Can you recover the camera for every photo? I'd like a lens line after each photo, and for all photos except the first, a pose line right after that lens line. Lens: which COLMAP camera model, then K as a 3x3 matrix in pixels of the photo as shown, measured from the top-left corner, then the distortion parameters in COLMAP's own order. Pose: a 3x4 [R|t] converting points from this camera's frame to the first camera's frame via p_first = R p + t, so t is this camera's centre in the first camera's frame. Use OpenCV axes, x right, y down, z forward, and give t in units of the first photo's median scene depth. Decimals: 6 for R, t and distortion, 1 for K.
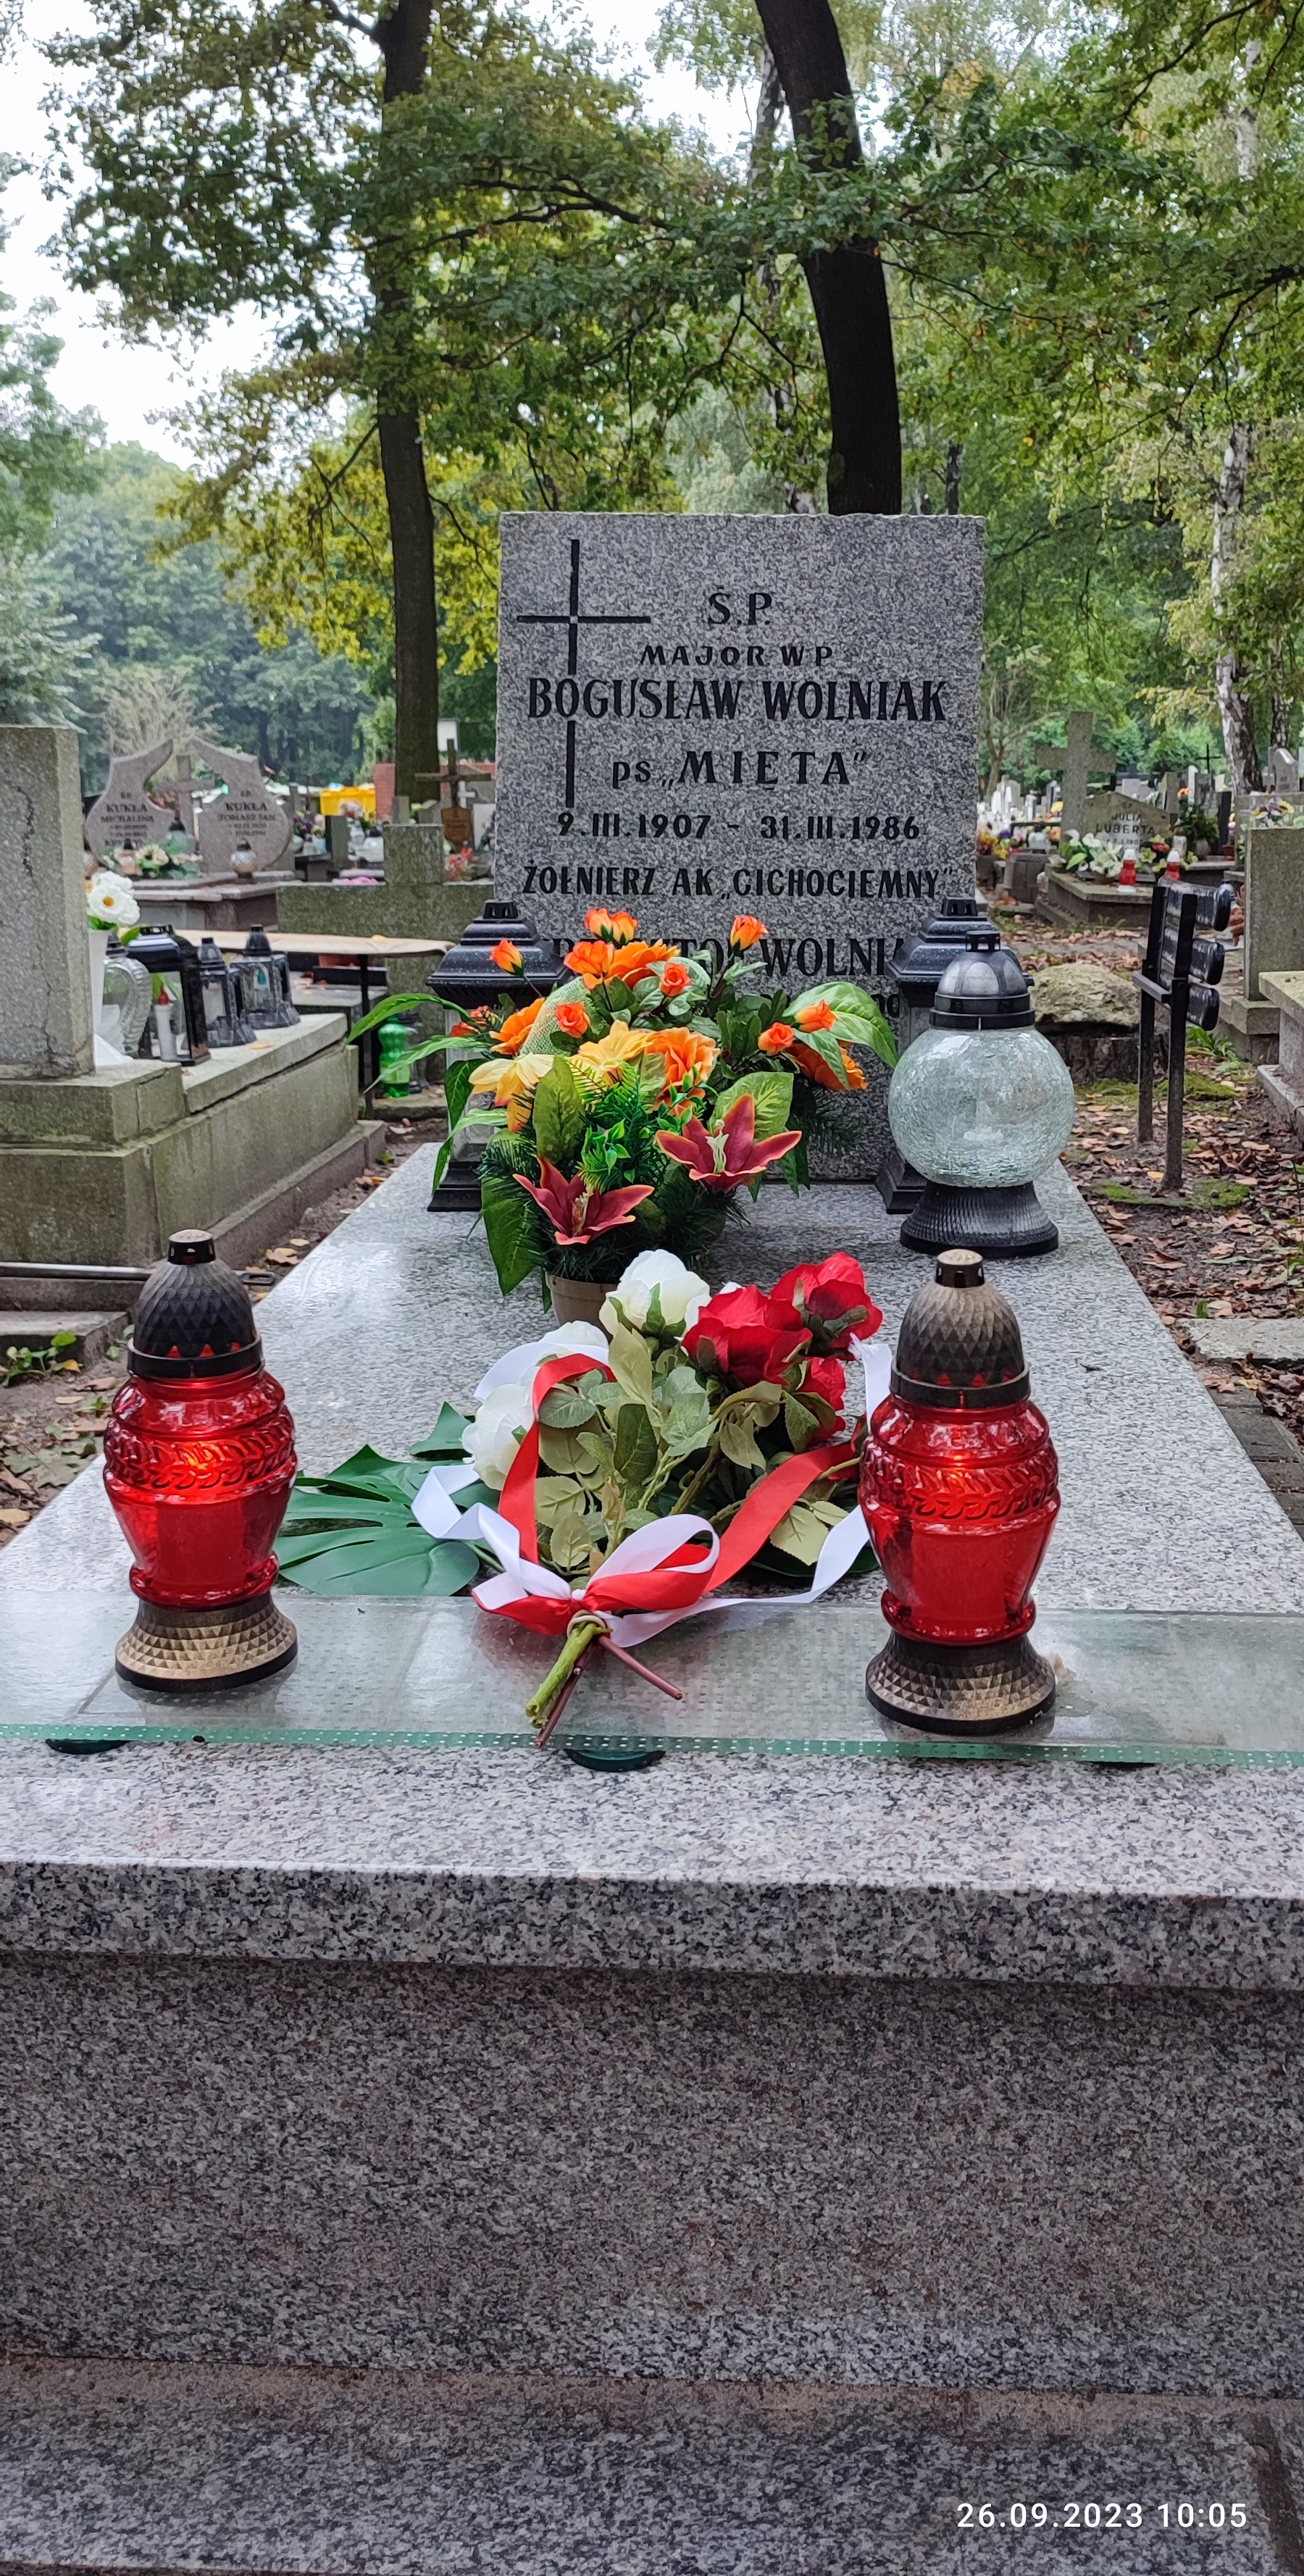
lens RADIAL K [[1934.4, 0, 662.0], [0, 1934.4, 1285.2], [0, 0, 1]] dist [0.019609, -0.022484]
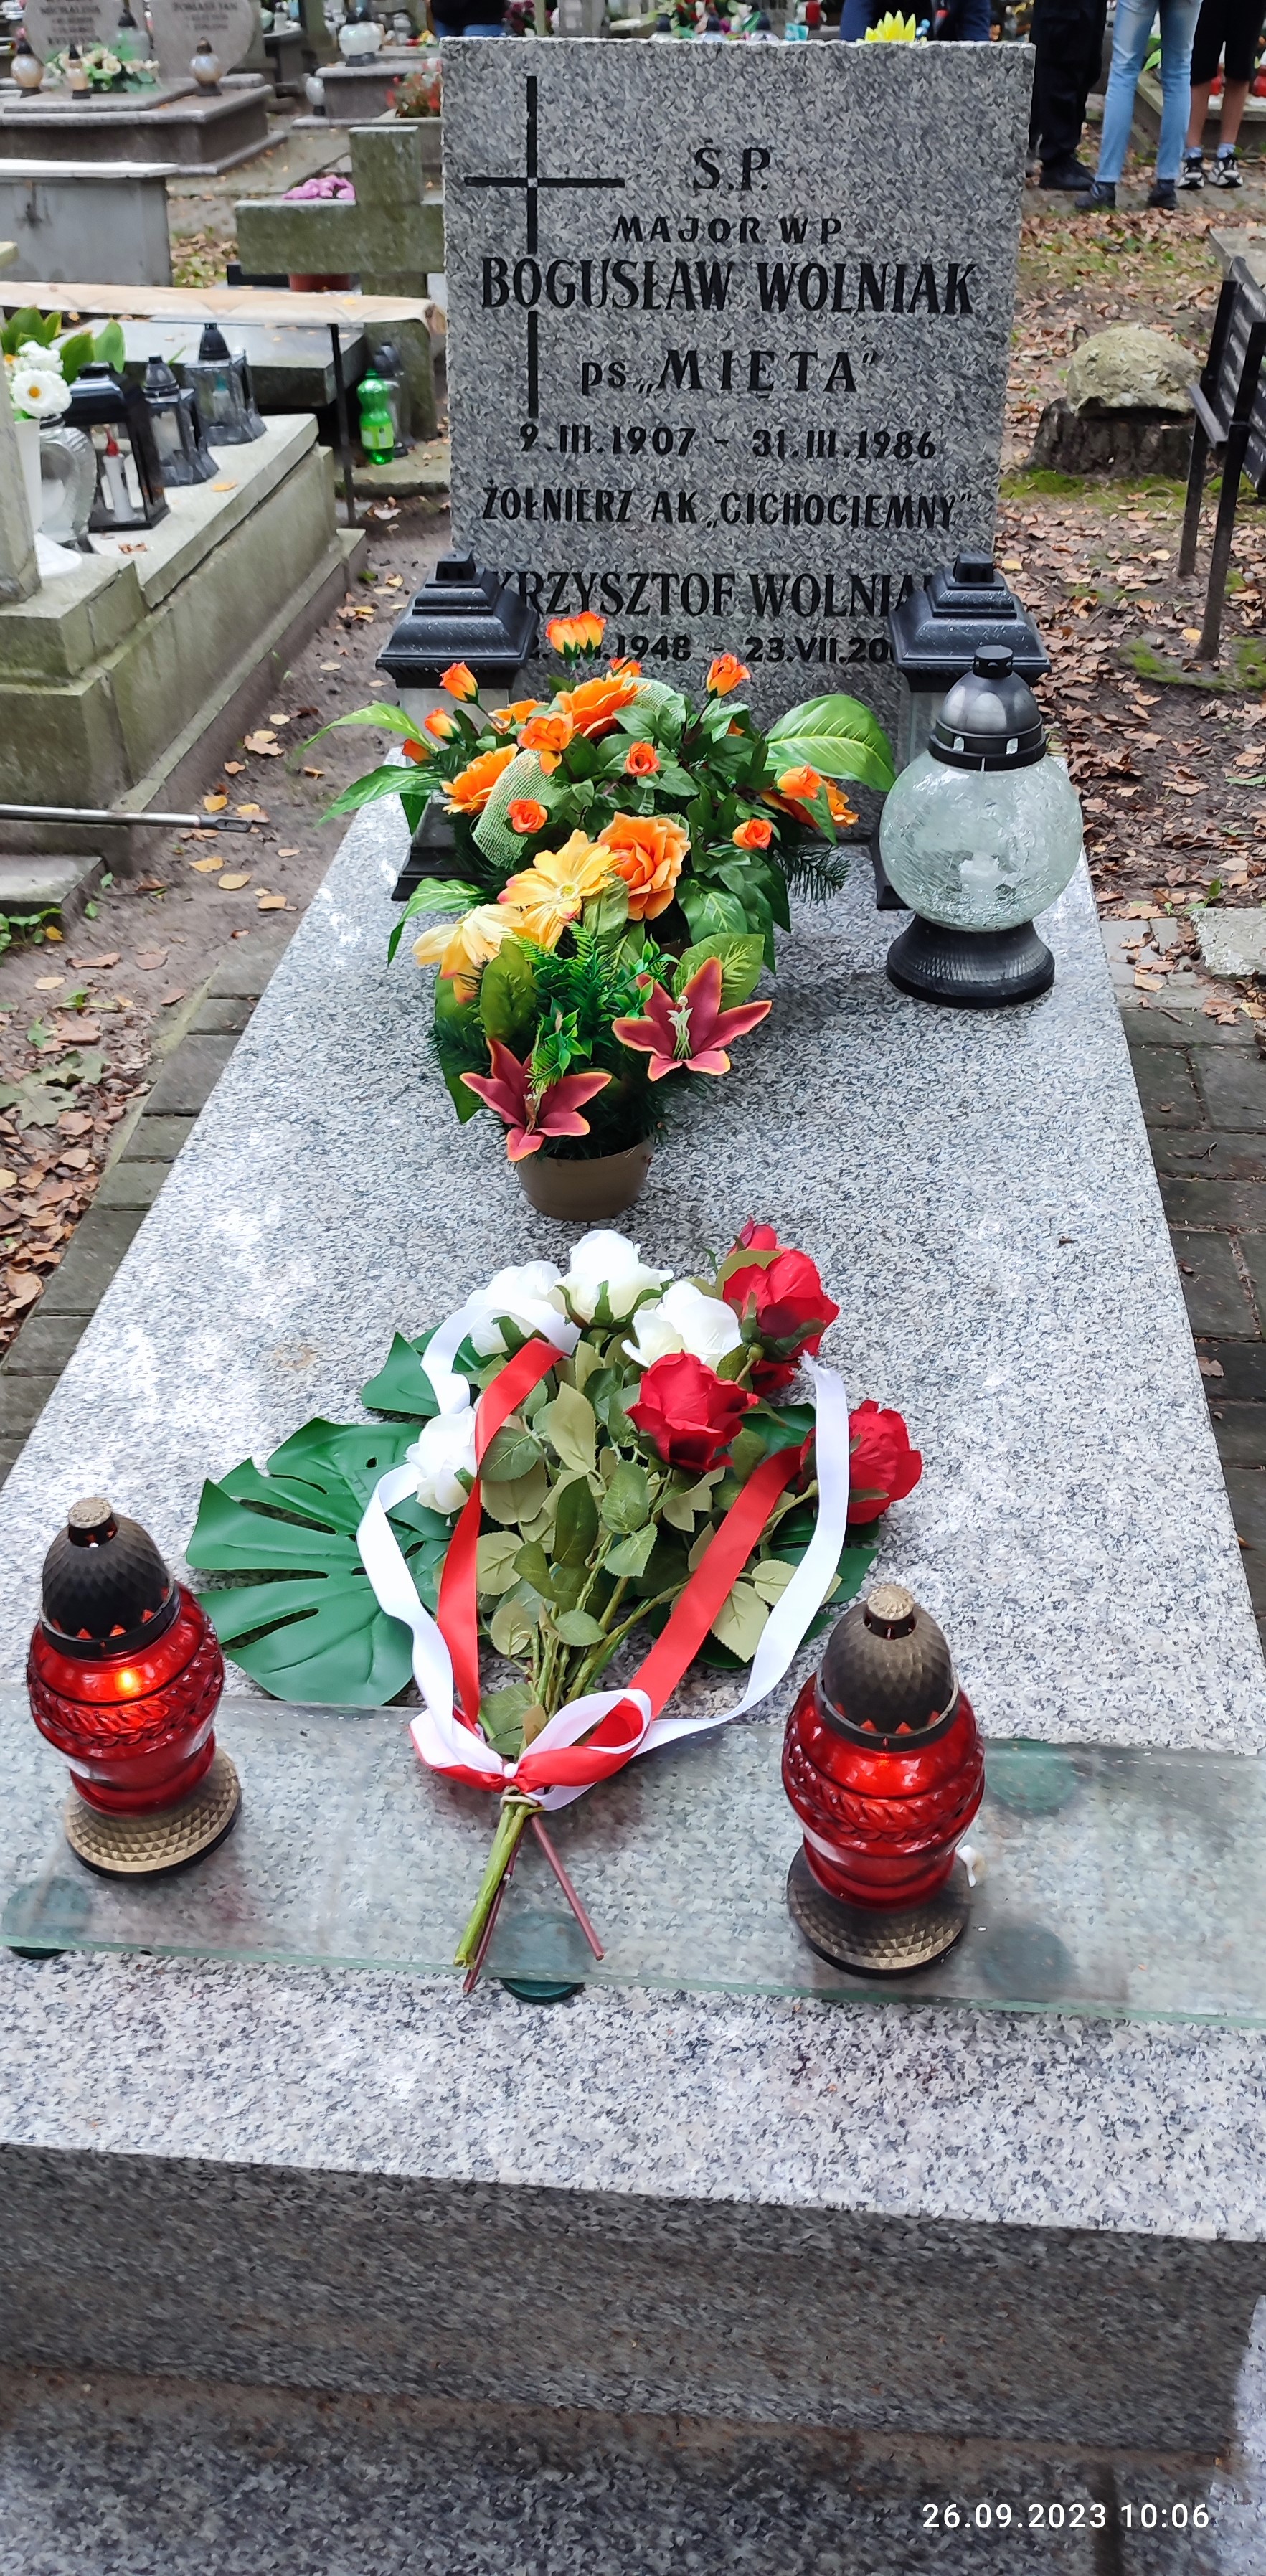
lens RADIAL K [[1885.7, 0, 628.4], [0, 1885.7, 1294.6], [0, 0, 1]] dist [0.022603, -0.020547]
pose [[0.999705, 0.005264, -0.023703, 0.034232], [0.003431, 0.935787, 0.352549, -0.354419], [0.024036, -0.352527, 0.935493, 0.134120]]
